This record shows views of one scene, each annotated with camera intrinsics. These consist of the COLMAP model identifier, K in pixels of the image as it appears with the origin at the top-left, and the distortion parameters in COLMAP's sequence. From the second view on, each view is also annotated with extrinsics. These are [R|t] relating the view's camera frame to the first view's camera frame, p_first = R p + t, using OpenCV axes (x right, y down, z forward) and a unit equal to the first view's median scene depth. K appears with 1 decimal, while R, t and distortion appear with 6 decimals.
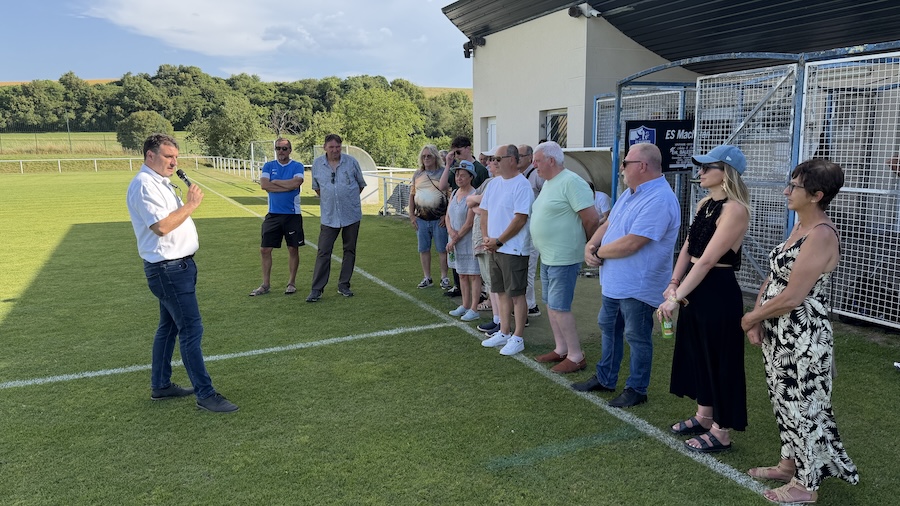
lens RADIAL K [[653.1, 0, 450.0], [0, 653.1, 253.0], [0, 0, 1]] dist [0.003523, -0.003300]
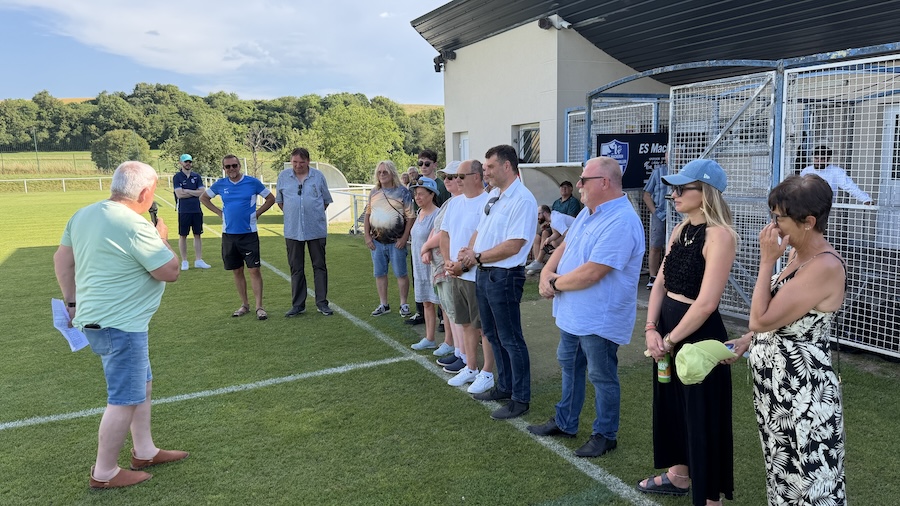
lens RADIAL K [[649.2, 0, 455.5], [0, 649.2, 245.0], [0, 0, 1]] dist [-0.000221, -0.004263]
pose [[0.999375, -0.012545, 0.033043, 0.032229], [0.013707, 0.999288, -0.035162, -0.012430], [-0.032578, 0.035593, 0.998835, 0.076727]]
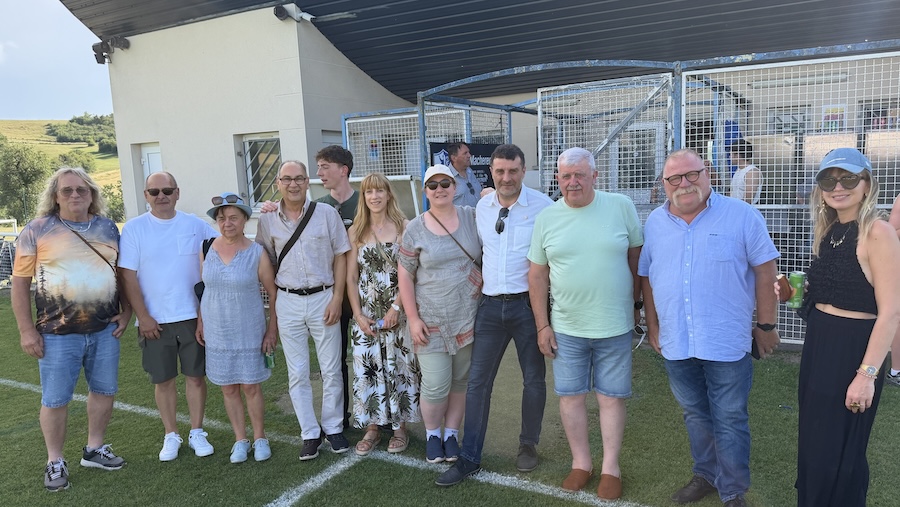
lens RADIAL K [[632.1, 0, 447.5], [0, 632.1, 271.7], [0, 0, 1]] dist [0.136806, -0.193887]
pose [[0.805641, -0.107906, 0.582494, -0.202173], [0.122494, 0.992365, 0.014414, -0.049261], [-0.579601, 0.059739, 0.812708, 0.346646]]
